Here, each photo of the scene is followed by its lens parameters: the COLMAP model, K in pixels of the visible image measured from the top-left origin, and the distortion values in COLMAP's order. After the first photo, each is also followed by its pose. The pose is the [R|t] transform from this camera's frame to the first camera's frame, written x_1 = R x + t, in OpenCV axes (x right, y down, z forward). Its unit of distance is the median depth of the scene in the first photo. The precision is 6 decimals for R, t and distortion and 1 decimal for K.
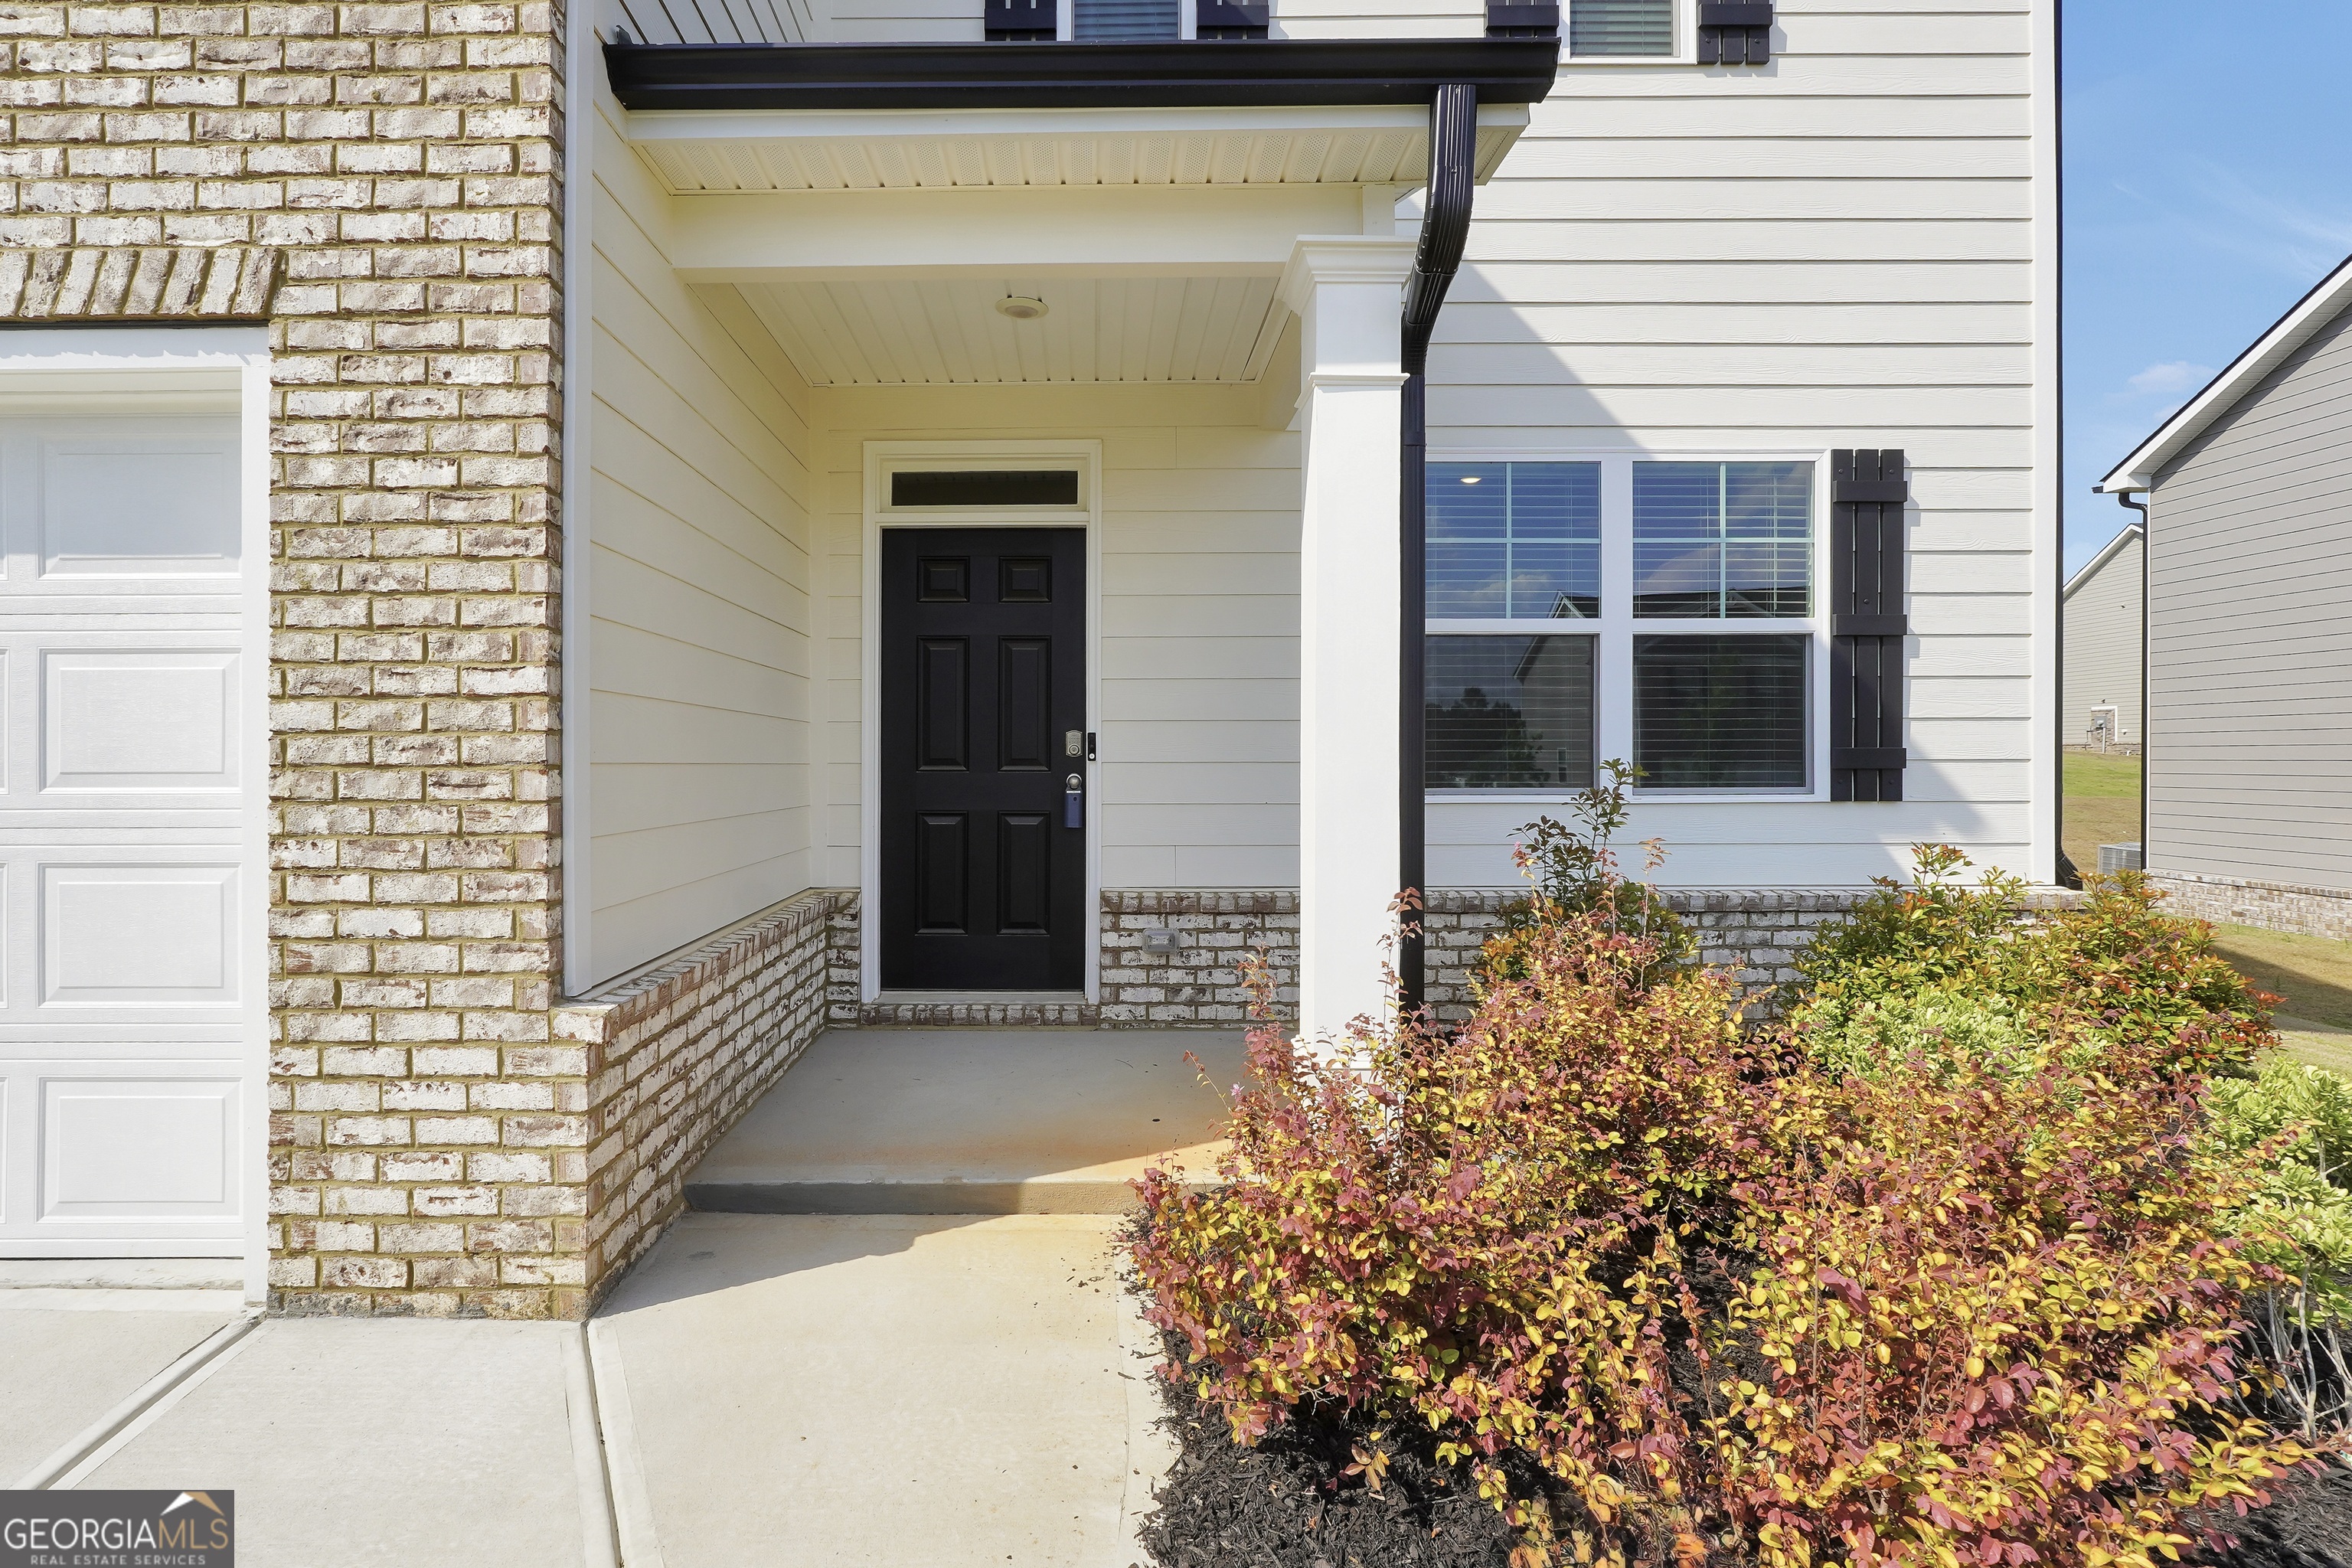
lens RADIAL K [[1067.1, 0, 1076.5], [0, 1067.1, 767.4], [0, 0, 1]] dist [-0.003627, 0.000085]
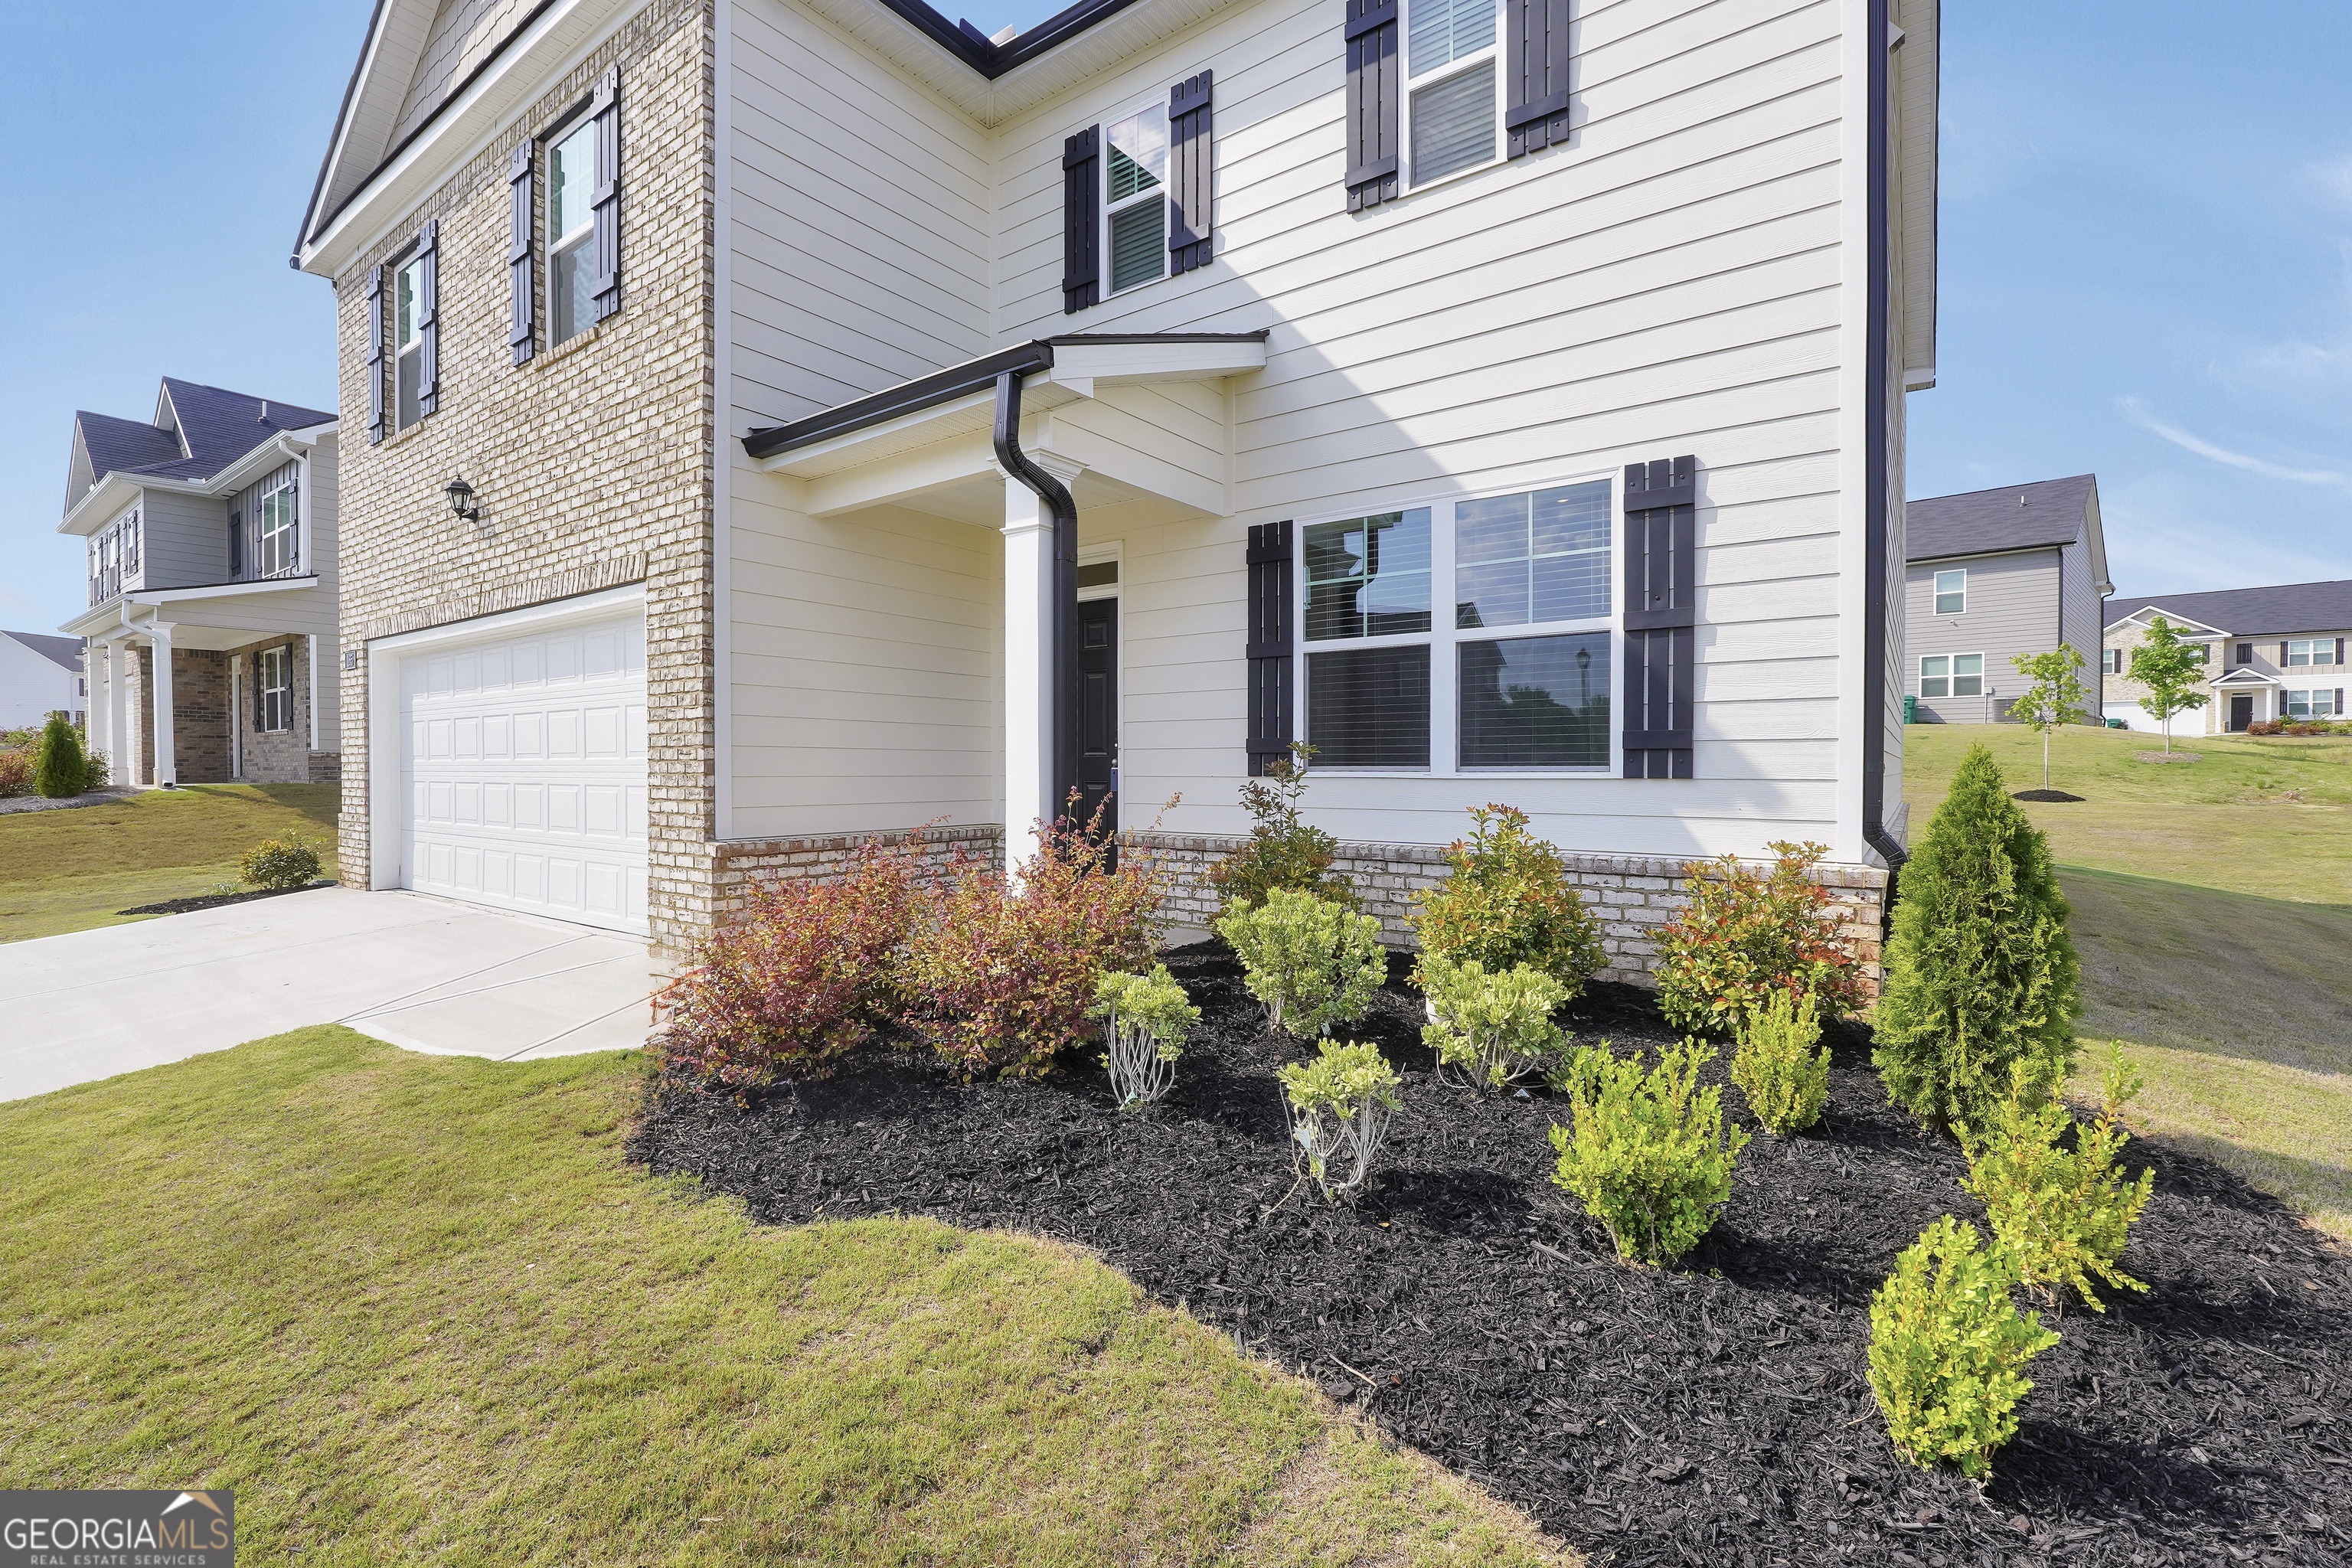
lens RADIAL K [[1004.2, 0, 1163.2], [0, 1004.2, 794.2], [0, 0, 1]] dist [-0.005933, 0.001339]
pose [[0.811823, 0.017849, -0.583631, 0.936680], [-0.005720, 0.999728, 0.022619, 0.027720], [0.583876, -0.015024, 0.811704, -0.152136]]
